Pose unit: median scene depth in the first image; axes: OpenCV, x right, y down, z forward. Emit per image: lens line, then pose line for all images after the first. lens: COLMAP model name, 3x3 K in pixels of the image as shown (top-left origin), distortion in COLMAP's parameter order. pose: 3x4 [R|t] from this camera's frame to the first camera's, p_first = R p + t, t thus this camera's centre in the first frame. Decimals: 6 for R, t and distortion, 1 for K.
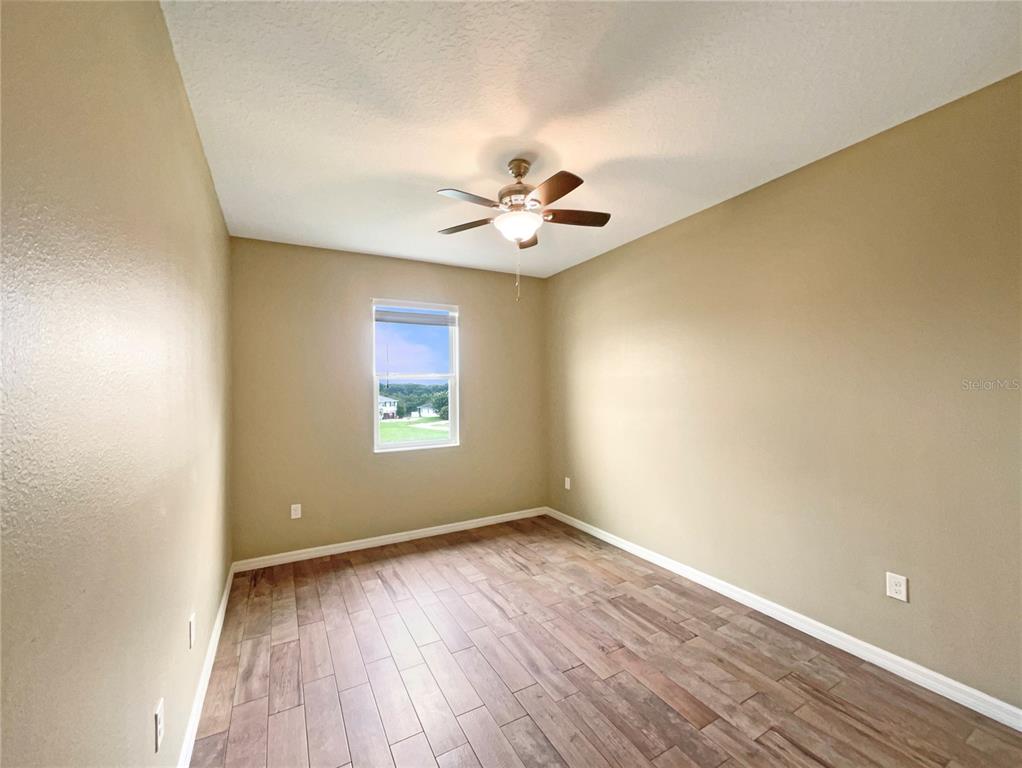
lens RADIAL K [[421.1, 0, 506.0], [0, 421.1, 385.2], [0, 0, 1]] dist [0.003653, 0.001940]
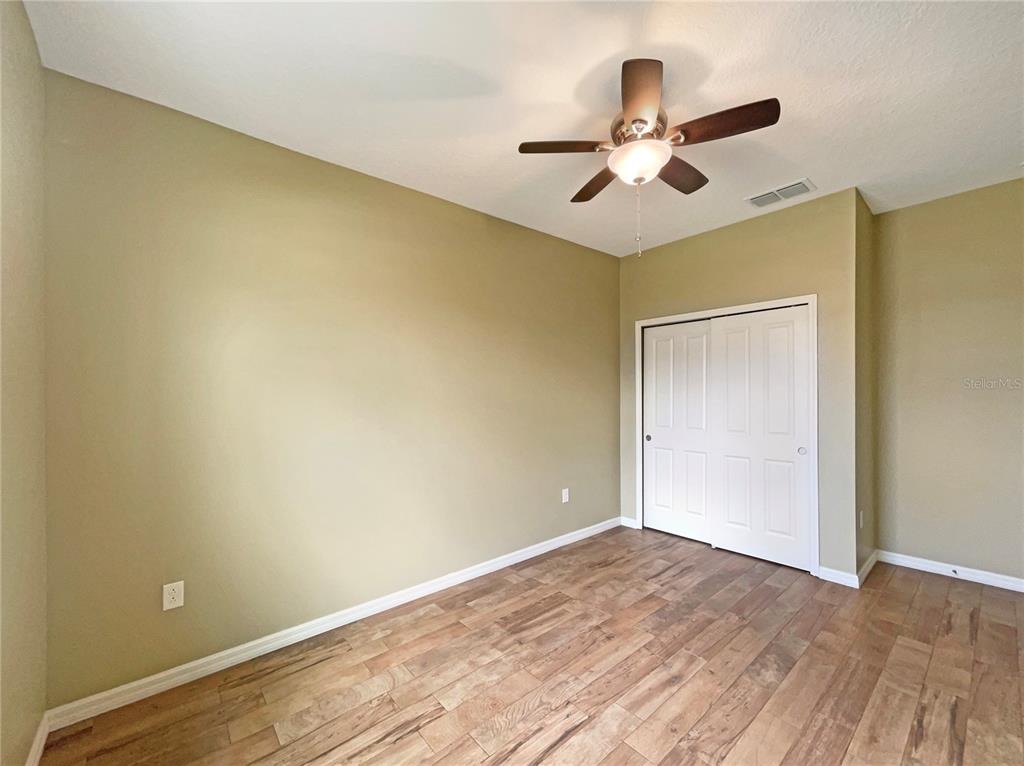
lens RADIAL K [[421.9, 0, 507.6], [0, 421.9, 389.3], [0, 0, 1]] dist [0.003653, 0.001940]
pose [[-0.207892, 0.030302, 0.977682, -0.611136], [0.008341, 0.999539, -0.029206, 0.050510], [-0.978116, 0.002083, -0.208049, 1.219679]]
